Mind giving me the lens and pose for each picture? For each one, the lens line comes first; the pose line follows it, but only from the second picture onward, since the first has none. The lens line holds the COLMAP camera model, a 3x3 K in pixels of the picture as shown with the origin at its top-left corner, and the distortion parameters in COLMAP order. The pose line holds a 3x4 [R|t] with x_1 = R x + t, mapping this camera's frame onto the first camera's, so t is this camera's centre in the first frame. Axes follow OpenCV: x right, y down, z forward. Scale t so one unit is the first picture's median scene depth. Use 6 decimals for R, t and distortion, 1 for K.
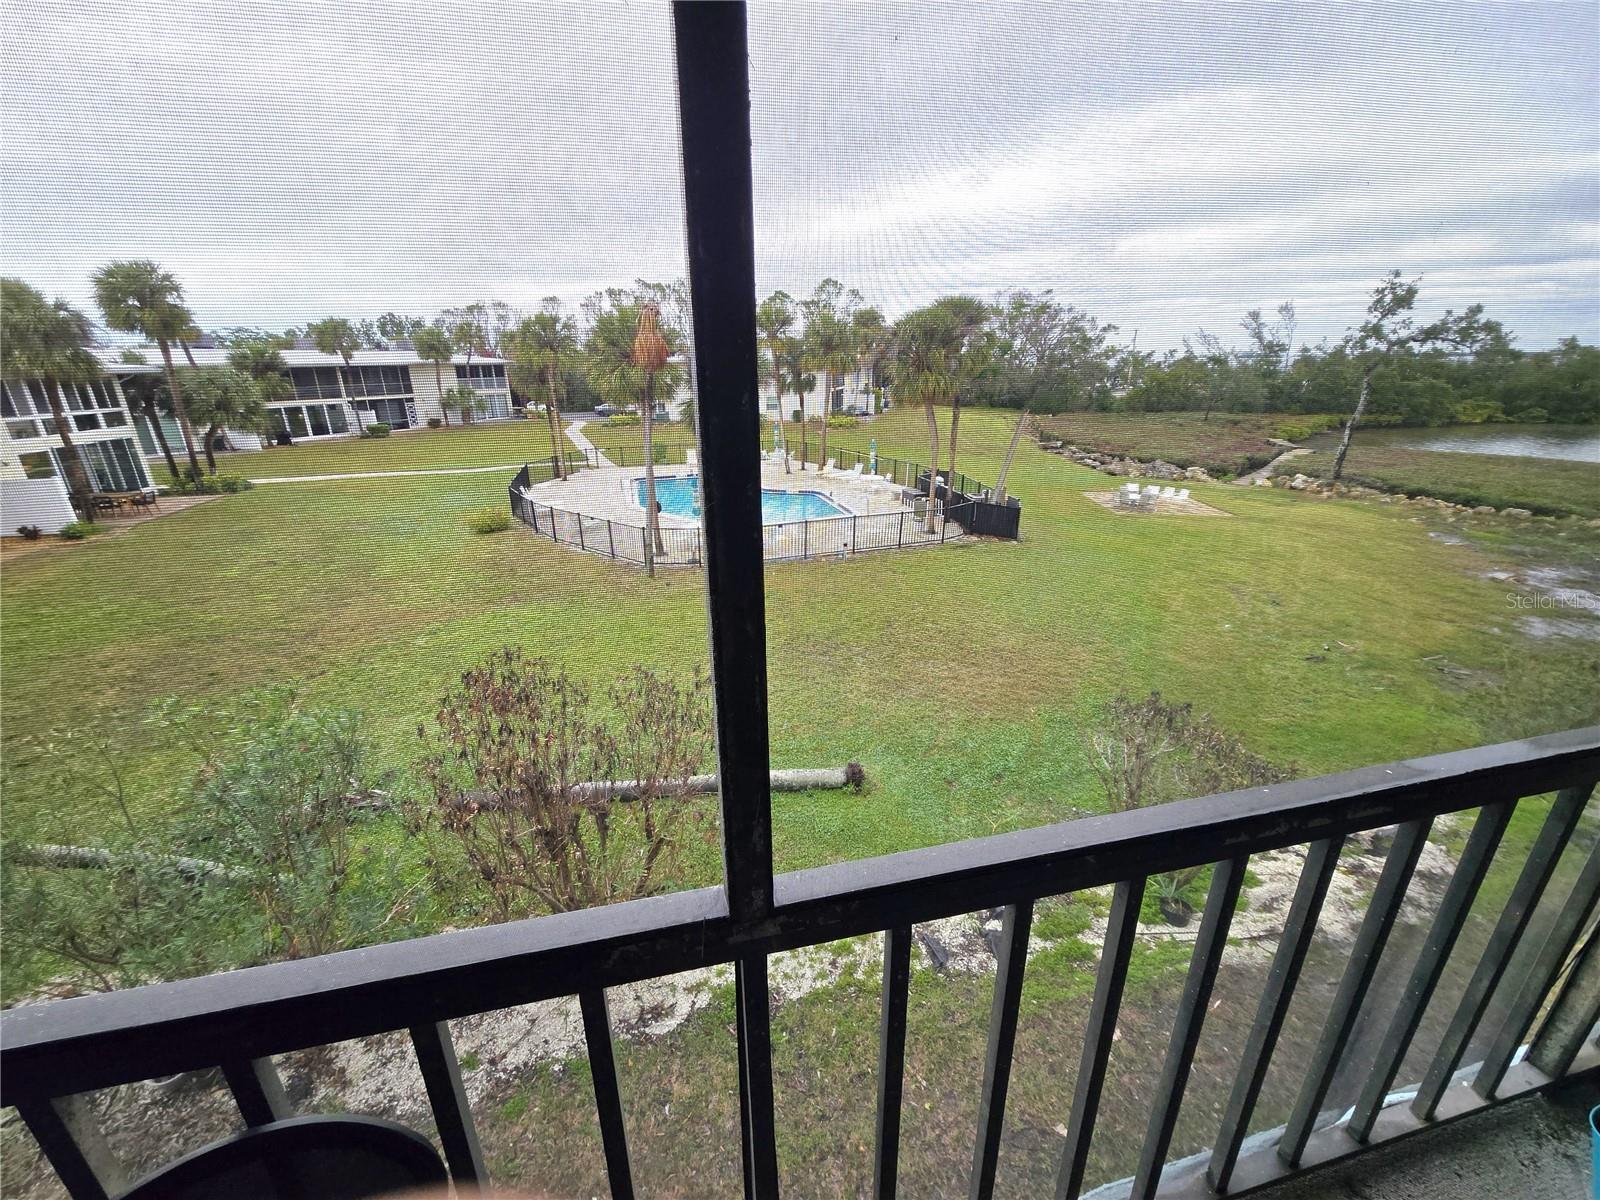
lens RADIAL K [[658.4, 0, 798.4], [0, 658.4, 599.3], [0, 0, 1]] dist [-0.000769, -0.000710]
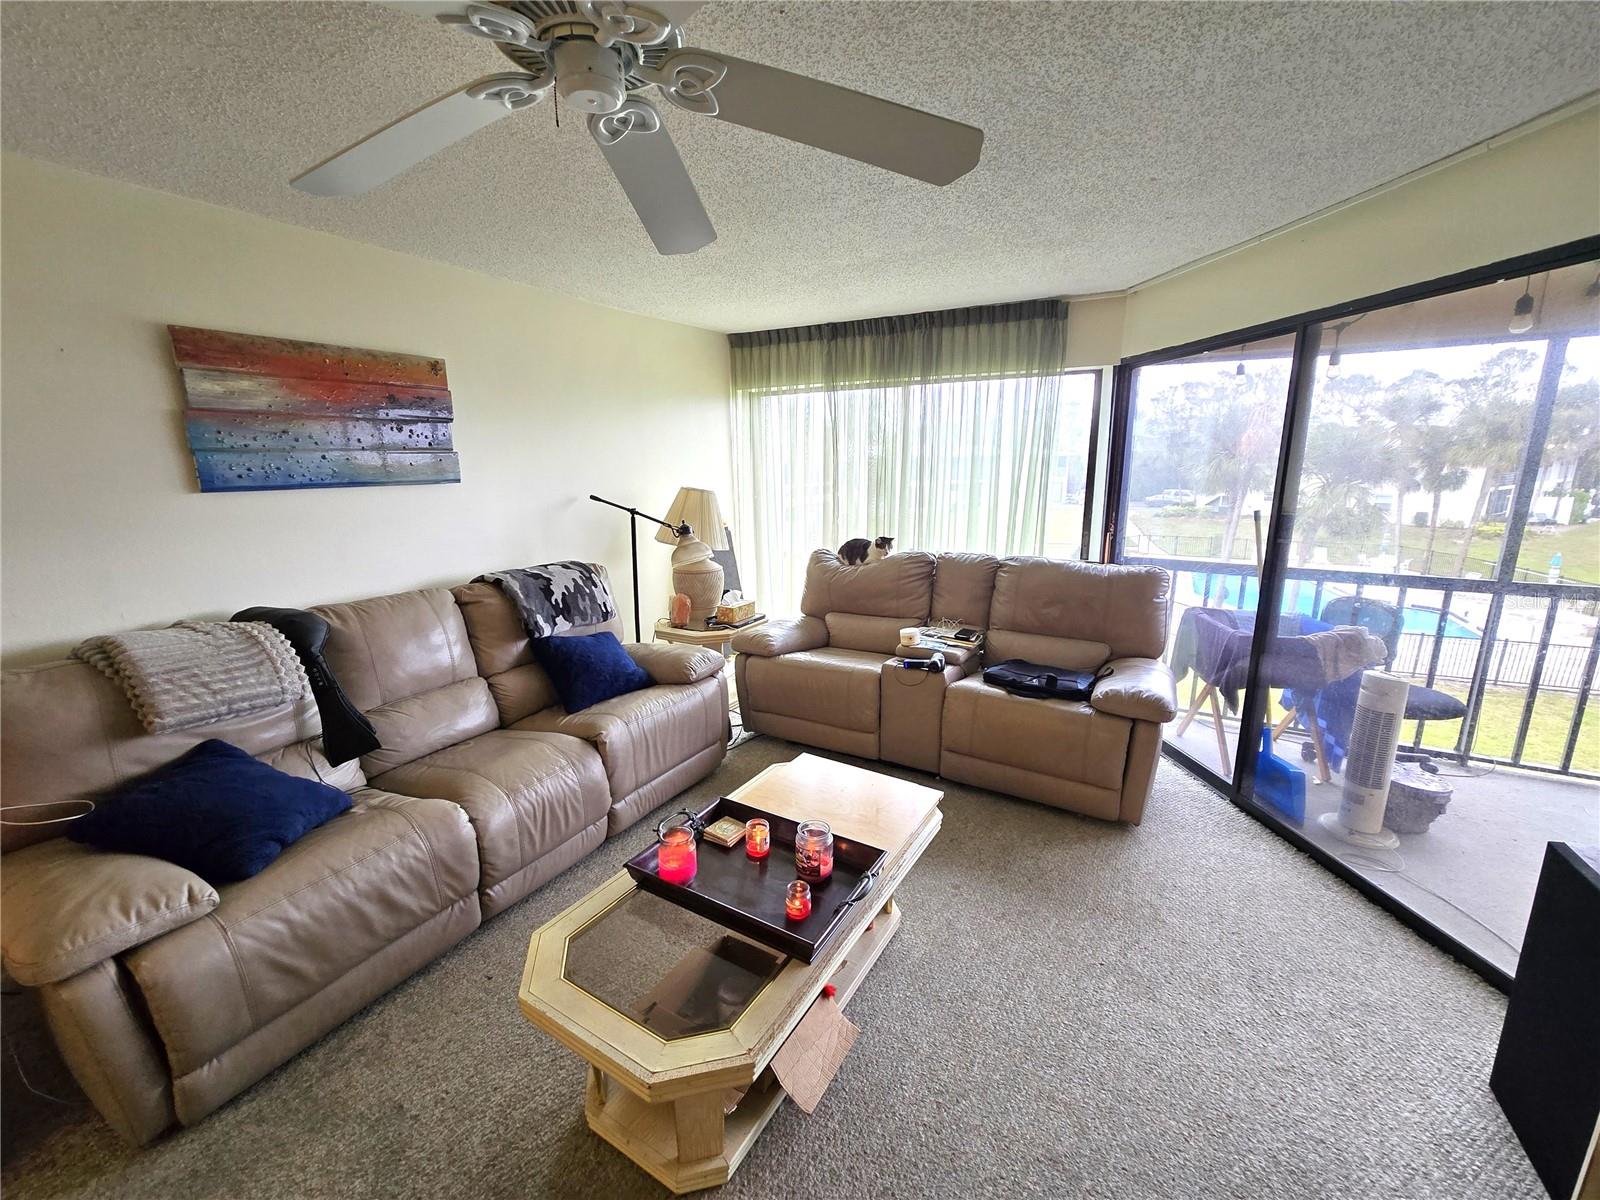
lens RADIAL K [[658.4, 0, 798.7], [0, 658.4, 602.1], [0, 0, 1]] dist [-0.000769, -0.000710]
pose [[0.729570, 0.152129, -0.666771, -0.009454], [-0.233706, 0.971712, -0.034013, 0.031771], [0.642736, 0.180643, 0.744486, -0.087421]]
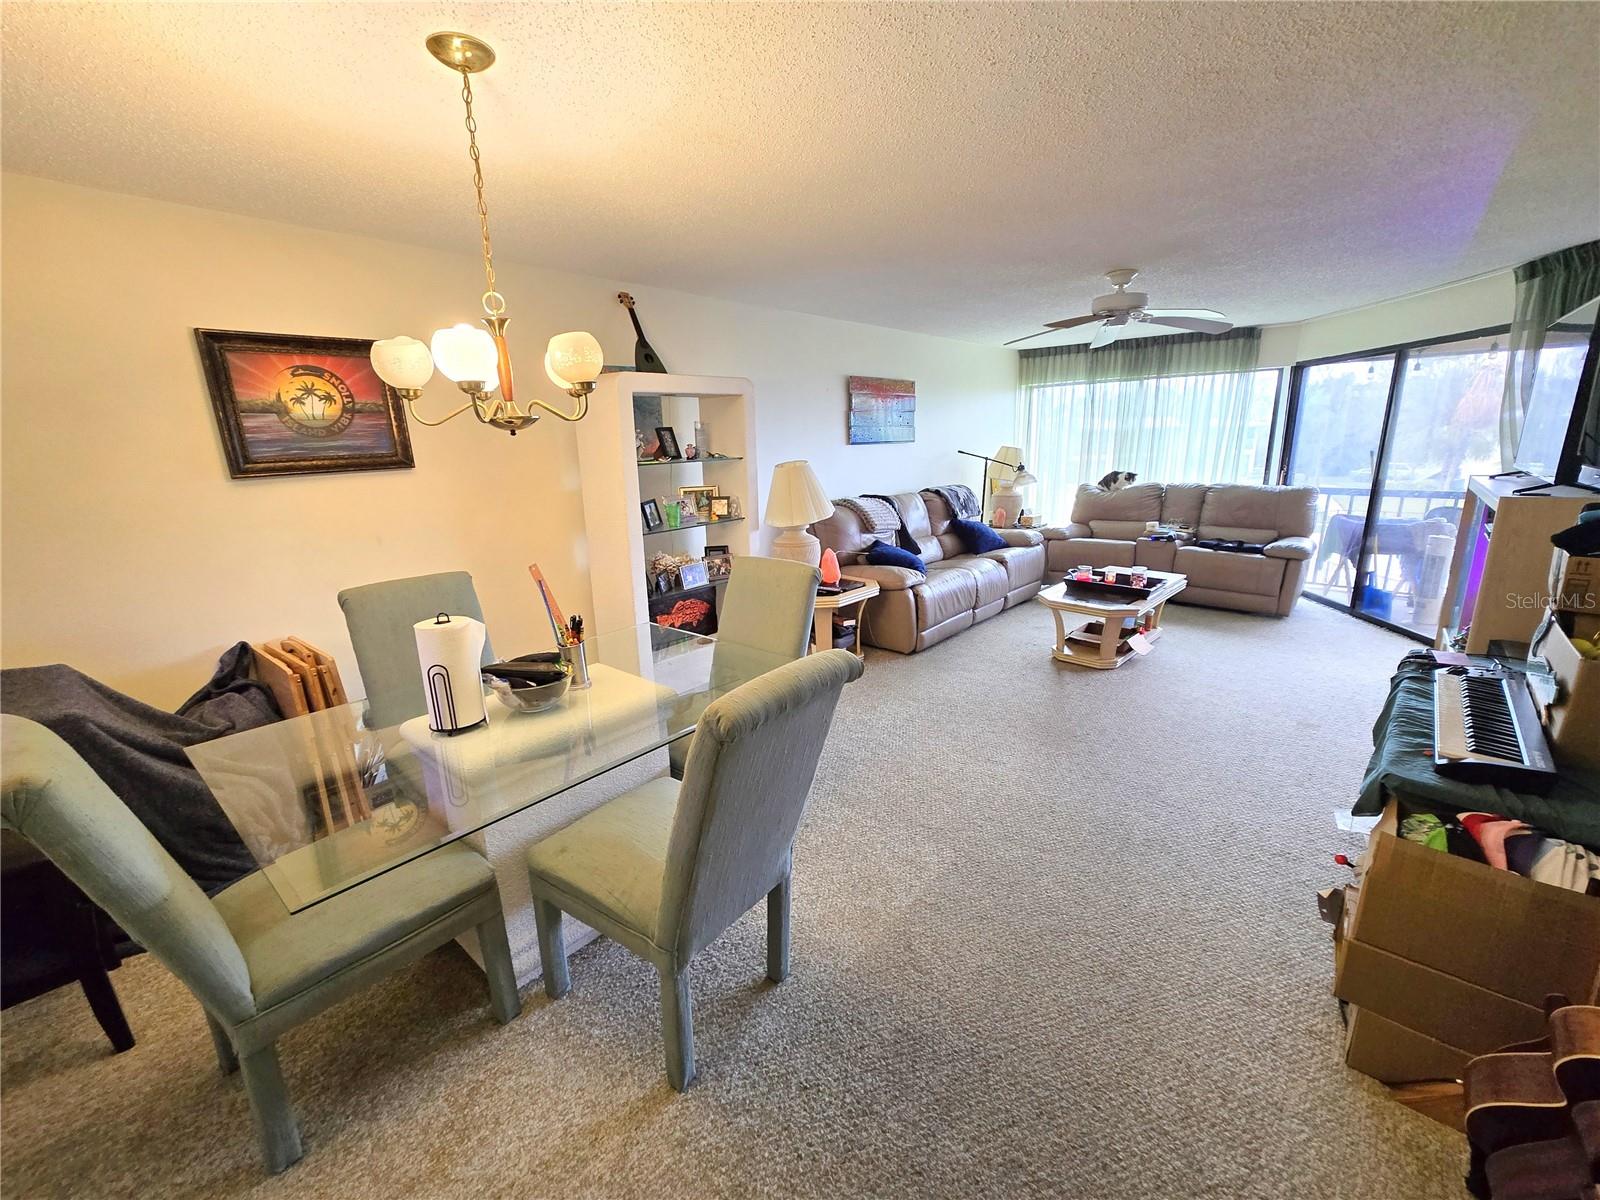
lens RADIAL K [[658.4, 0, 804.1], [0, 658.4, 602.1], [0, 0, 1]] dist [-0.000769, -0.000710]
pose [[0.572321, 0.196545, -0.796127, 0.702919], [-0.262374, 0.963706, 0.049301, 0.651945], [0.776922, 0.180667, 0.603118, -1.770709]]
